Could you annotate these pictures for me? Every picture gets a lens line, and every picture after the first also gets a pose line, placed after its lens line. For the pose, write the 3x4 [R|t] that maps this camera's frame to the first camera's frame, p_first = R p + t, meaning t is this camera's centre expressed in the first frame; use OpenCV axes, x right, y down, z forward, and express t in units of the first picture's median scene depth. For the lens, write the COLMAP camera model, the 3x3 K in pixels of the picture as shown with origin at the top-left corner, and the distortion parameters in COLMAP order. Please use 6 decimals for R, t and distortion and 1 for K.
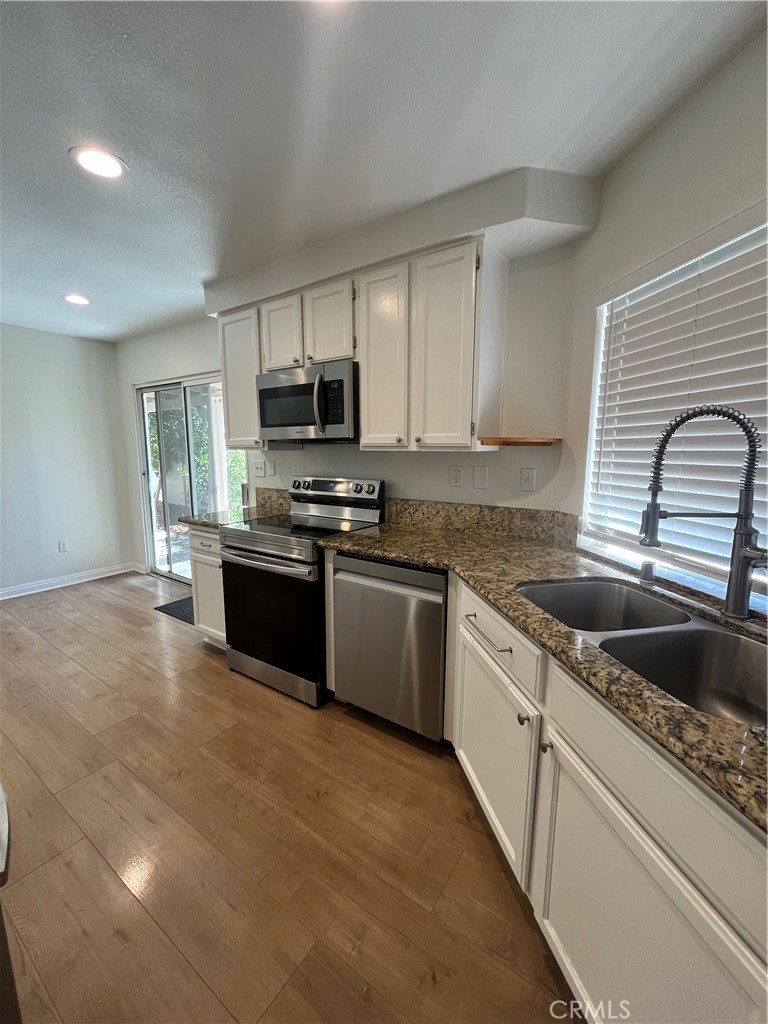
lens RADIAL K [[416.7, 0, 384.0], [0, 416.7, 512.0], [0, 0, 1]] dist [-0.000829, 0.000024]
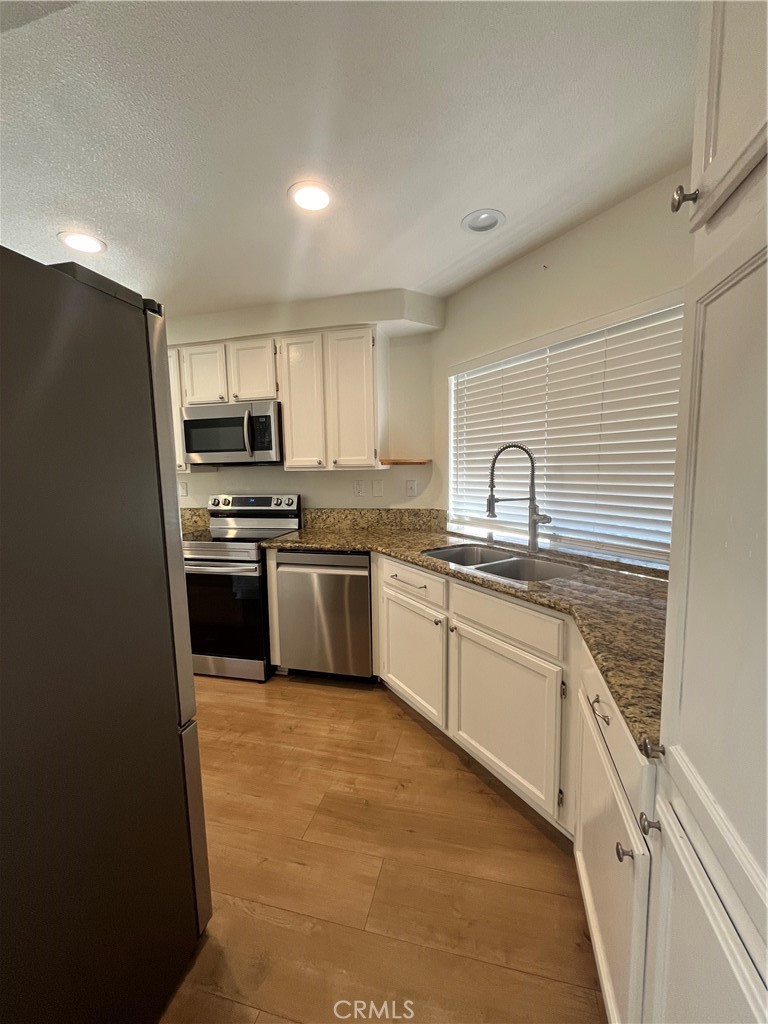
lens RADIAL K [[416.7, 0, 384.0], [0, 416.7, 512.0], [0, 0, 1]] dist [-0.000829, 0.000024]
pose [[0.938305, -0.055658, 0.341301, -0.240288], [0.071890, 0.996795, -0.035085, 0.047637], [-0.338255, 0.057457, 0.939299, -0.314639]]
